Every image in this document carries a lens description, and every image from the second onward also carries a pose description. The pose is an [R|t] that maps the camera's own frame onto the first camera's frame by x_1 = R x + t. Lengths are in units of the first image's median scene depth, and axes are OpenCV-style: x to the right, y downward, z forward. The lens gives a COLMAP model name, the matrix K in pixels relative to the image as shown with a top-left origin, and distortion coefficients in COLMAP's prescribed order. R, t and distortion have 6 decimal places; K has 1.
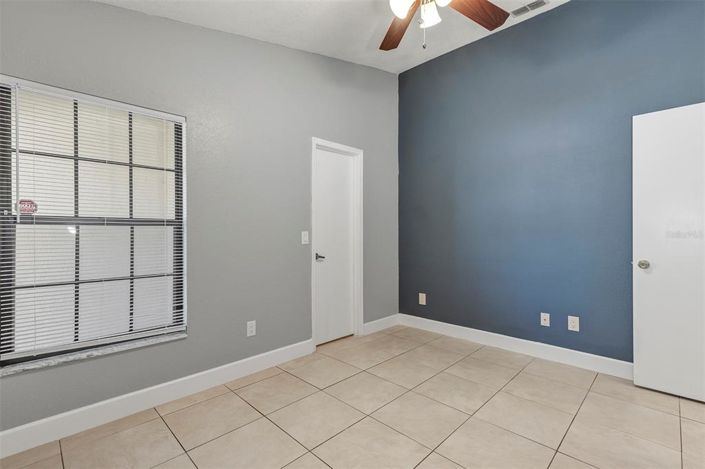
lens RADIAL K [[317.2, 0, 353.2], [0, 317.2, 233.5], [0, 0, 1]] dist [0.004335, 0.000541]
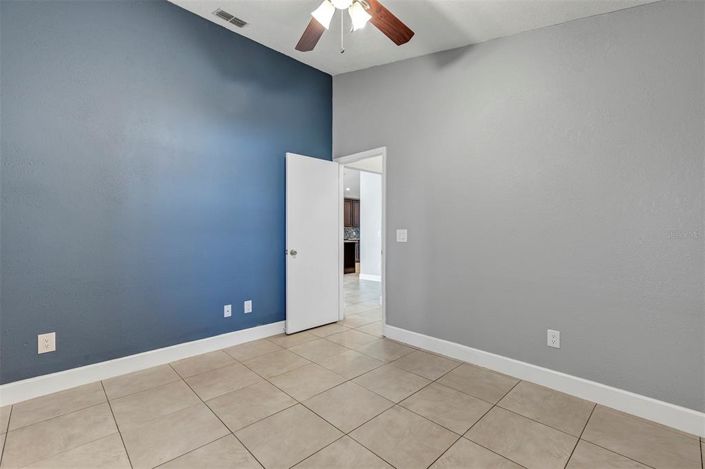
lens RADIAL K [[317.2, 0, 353.2], [0, 317.2, 233.5], [0, 0, 1]] dist [0.004335, 0.000541]
pose [[0.019757, -0.006491, 0.999784, -0.505157], [-0.002761, 0.999975, 0.006547, -0.003722], [-0.999801, -0.002890, 0.019739, 0.583459]]
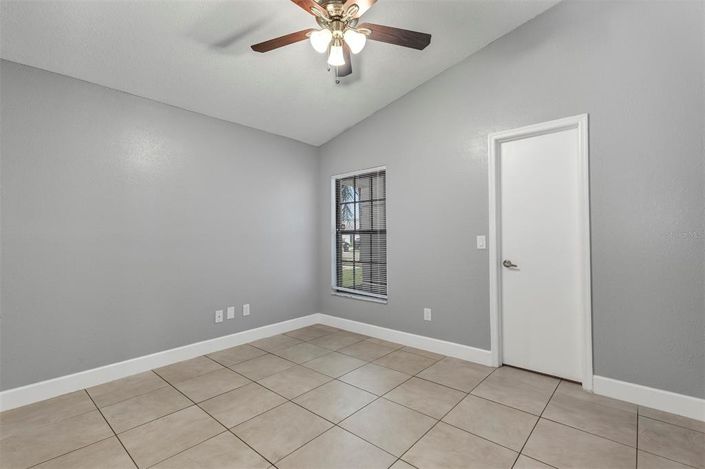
lens RADIAL K [[317.2, 0, 353.2], [0, 317.2, 233.5], [0, 0, 1]] dist [0.004335, 0.000541]
pose [[0.064344, -0.018172, -0.997762, 0.871900], [0.003080, 0.999833, -0.018011, 0.003818], [0.997923, -0.001914, 0.064389, 0.606426]]
